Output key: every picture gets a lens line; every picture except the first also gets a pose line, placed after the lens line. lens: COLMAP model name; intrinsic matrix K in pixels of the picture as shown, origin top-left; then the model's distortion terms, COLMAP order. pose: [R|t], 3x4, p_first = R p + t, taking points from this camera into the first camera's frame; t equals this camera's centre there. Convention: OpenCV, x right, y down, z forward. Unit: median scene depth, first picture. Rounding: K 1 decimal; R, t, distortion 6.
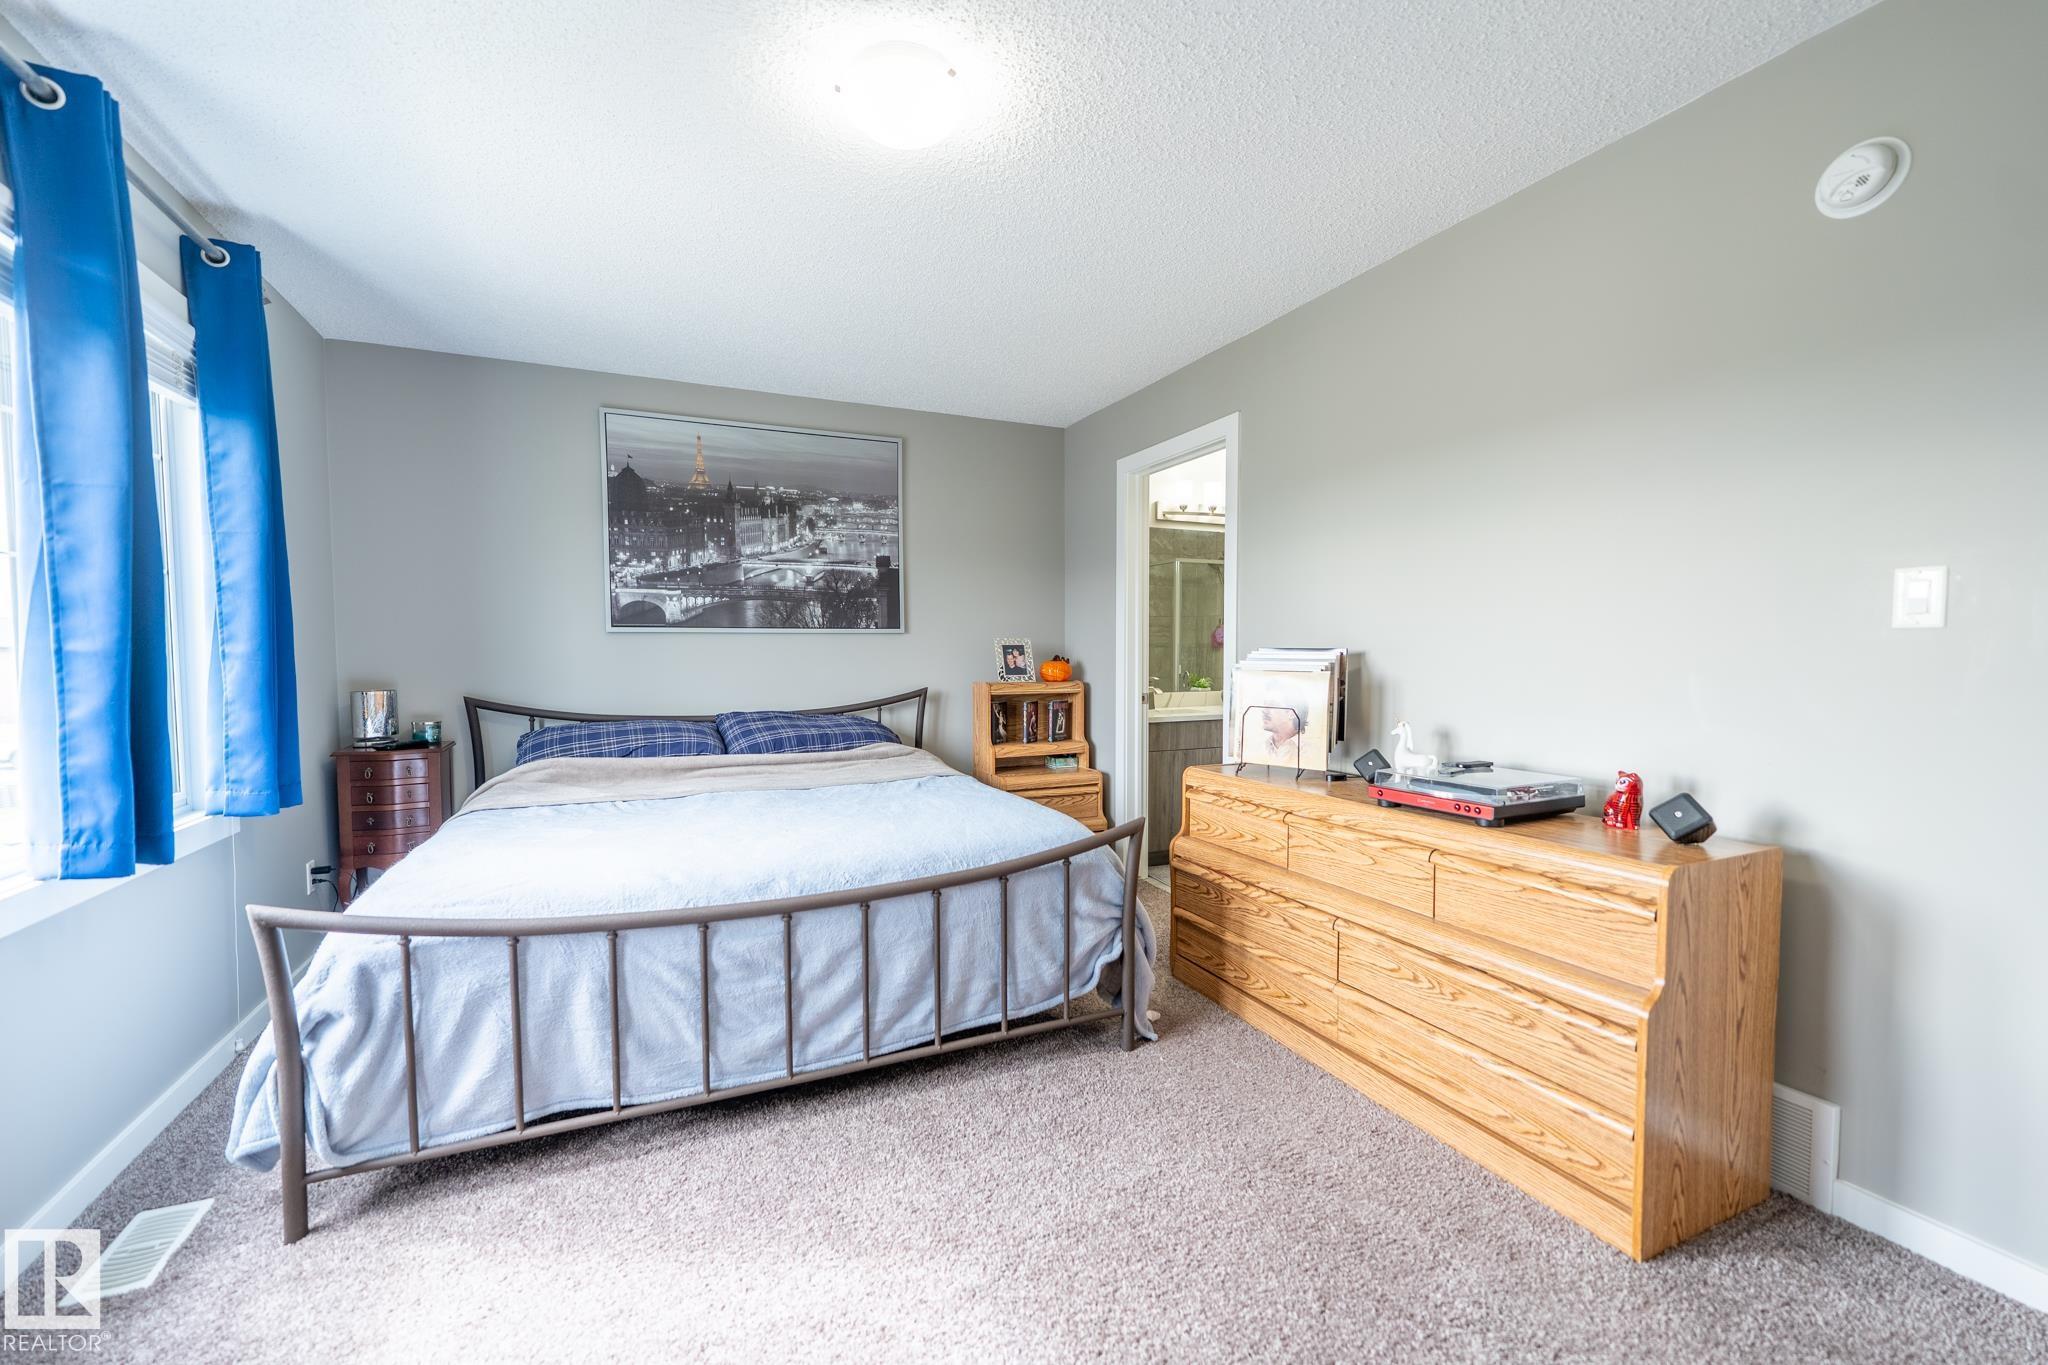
lens RADIAL K [[828.8, 0, 1021.9], [0, 828.8, 684.3], [0, 0, 1]] dist [-0.000813, -0.000035]
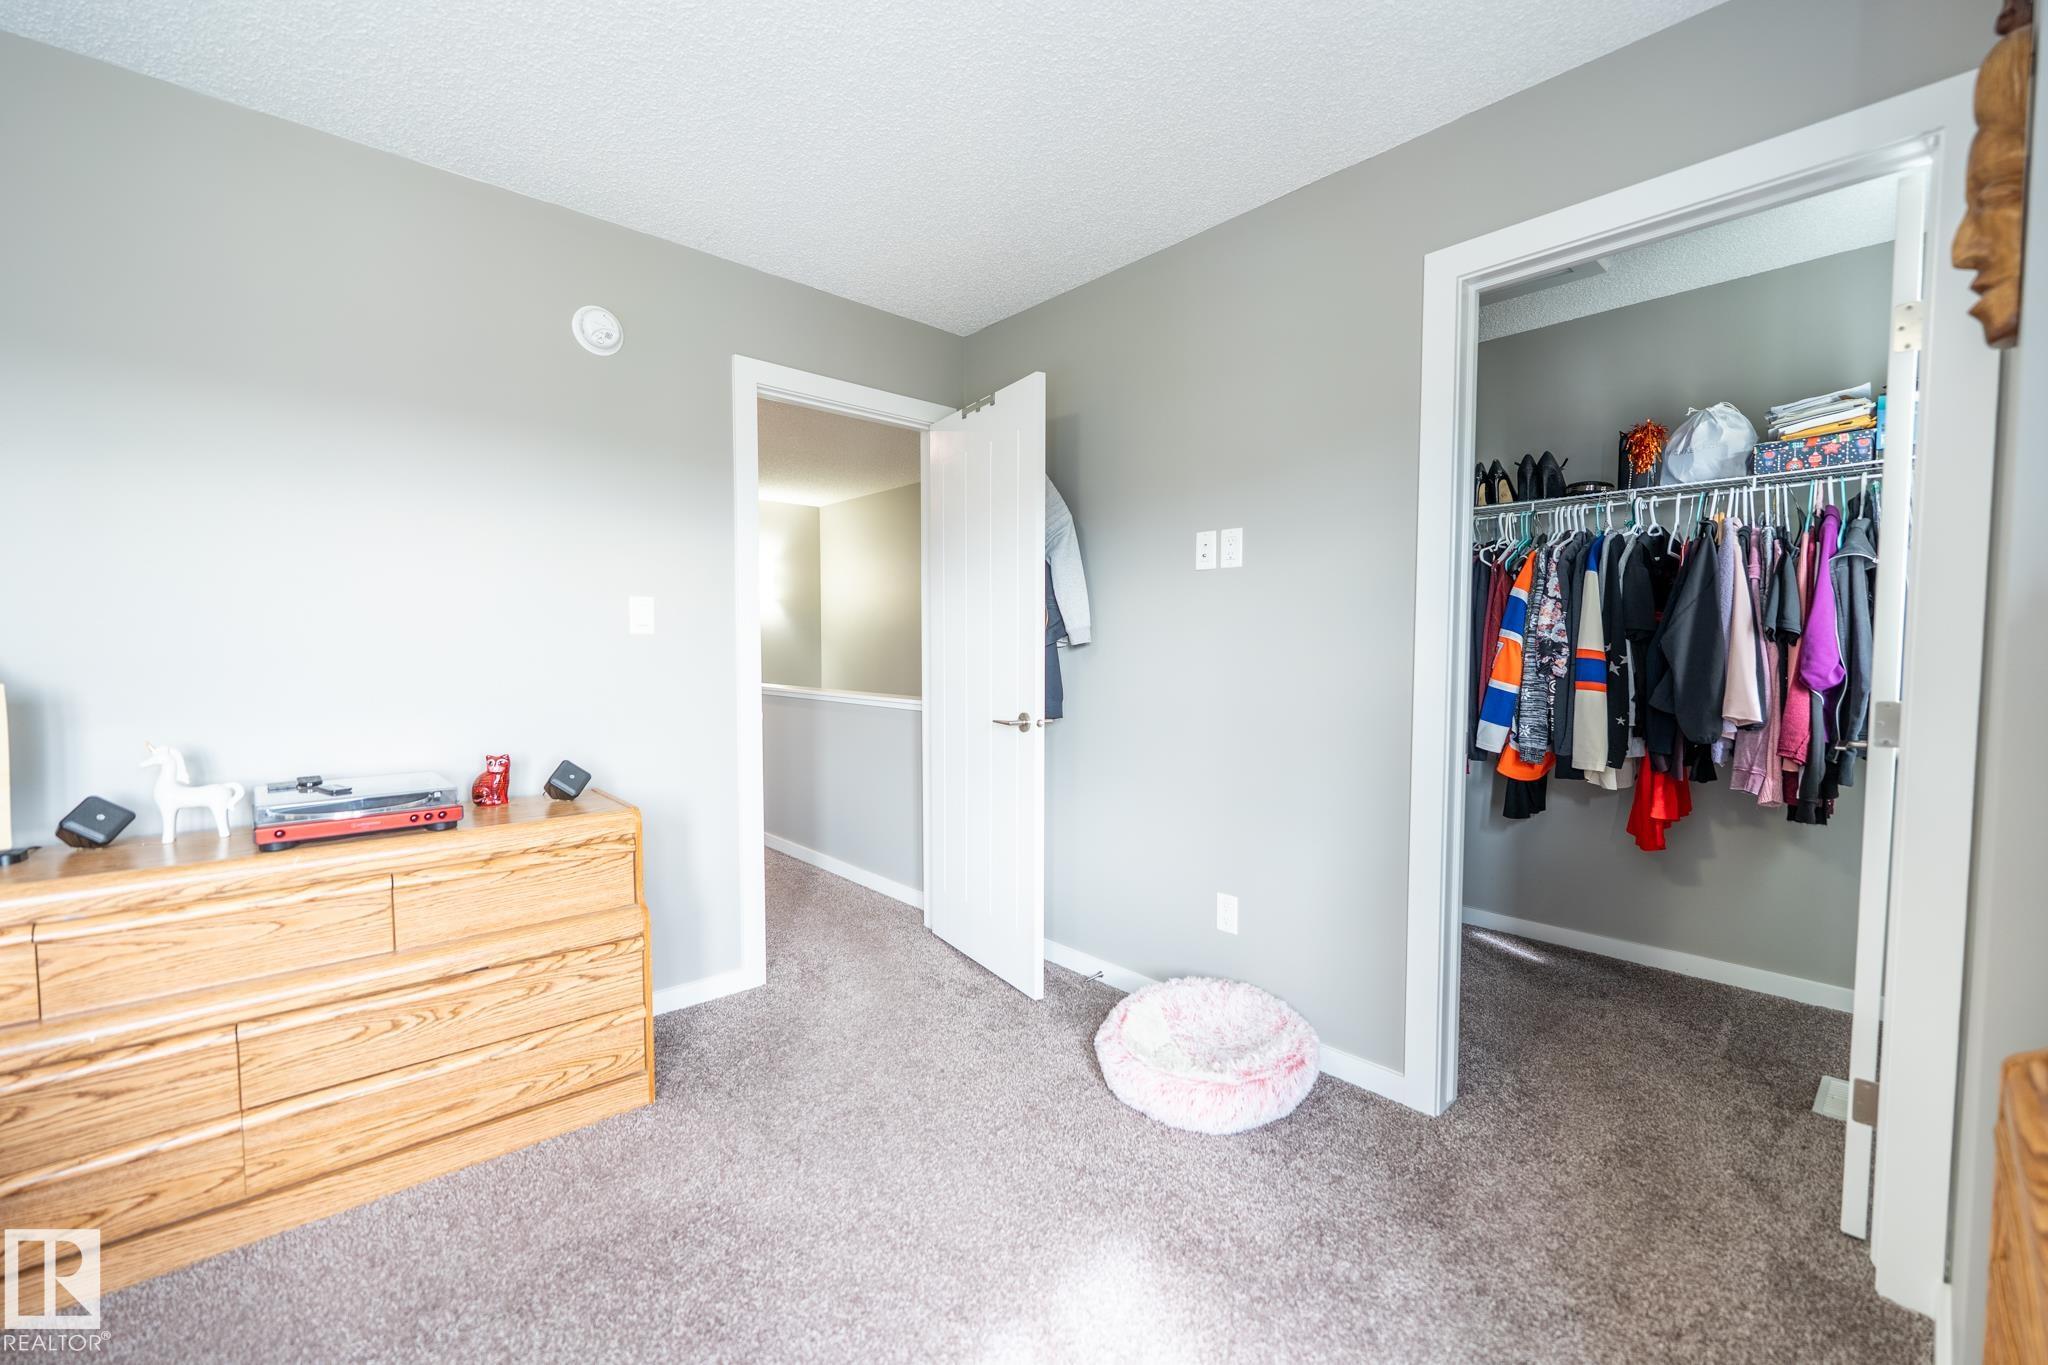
lens RADIAL K [[828.8, 0, 1023.8], [0, 828.8, 689.2], [0, 0, 1]] dist [-0.000813, -0.000035]
pose [[-0.288942, -0.039698, 0.956523, -0.565528], [0.044629, 0.997495, 0.054879, -0.015296], [-0.956306, 0.058545, -0.286447, 0.635644]]
